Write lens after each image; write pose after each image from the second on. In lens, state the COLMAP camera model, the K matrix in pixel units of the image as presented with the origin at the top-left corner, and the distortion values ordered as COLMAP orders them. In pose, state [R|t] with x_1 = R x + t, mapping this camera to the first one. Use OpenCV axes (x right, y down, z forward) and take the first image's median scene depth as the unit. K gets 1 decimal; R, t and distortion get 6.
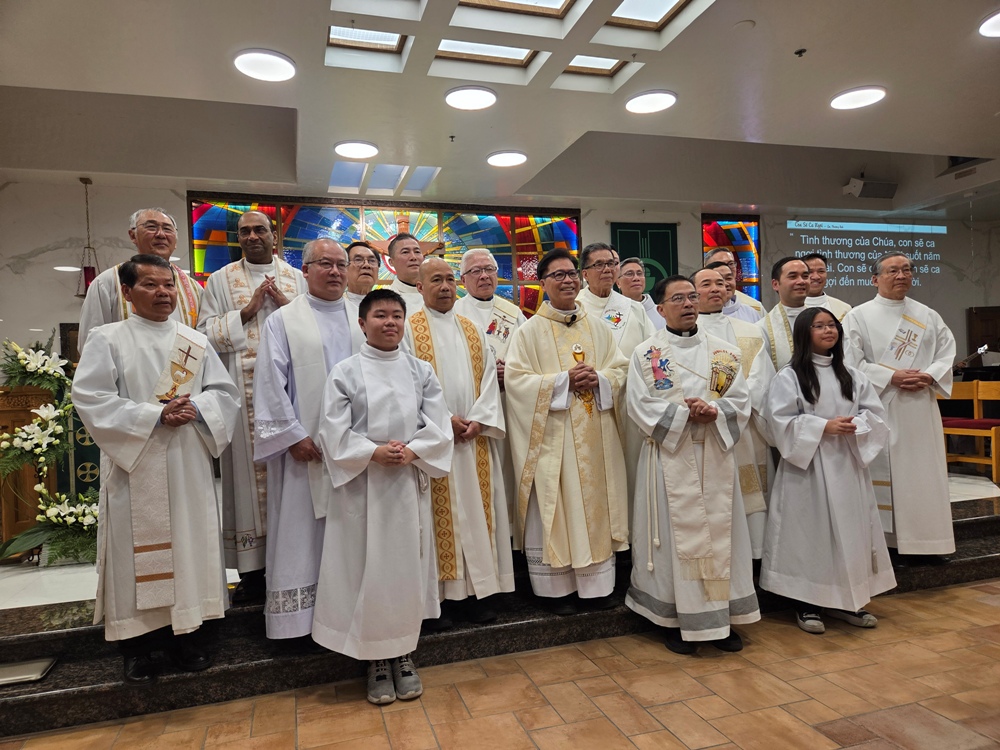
lens RADIAL K [[683.7, 0, 496.3], [0, 683.7, 377.9], [0, 0, 1]] dist [0.042609, -0.005790]
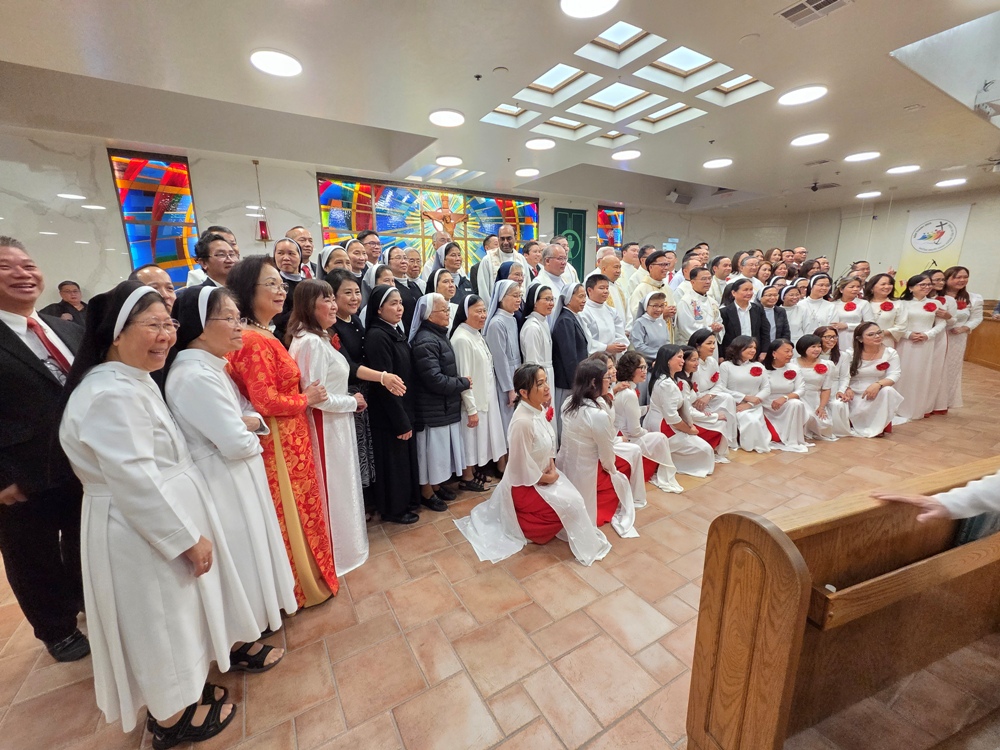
lens RADIAL K [[407.2, 0, 497.1], [0, 407.2, 378.5], [0, 0, 1]] dist [-0.007122, -0.000532]
pose [[0.973988, -0.023856, 0.225339, -0.231158], [-0.026910, 0.975228, 0.219558, -0.023035], [-0.224995, -0.219911, 0.949219, -0.062180]]
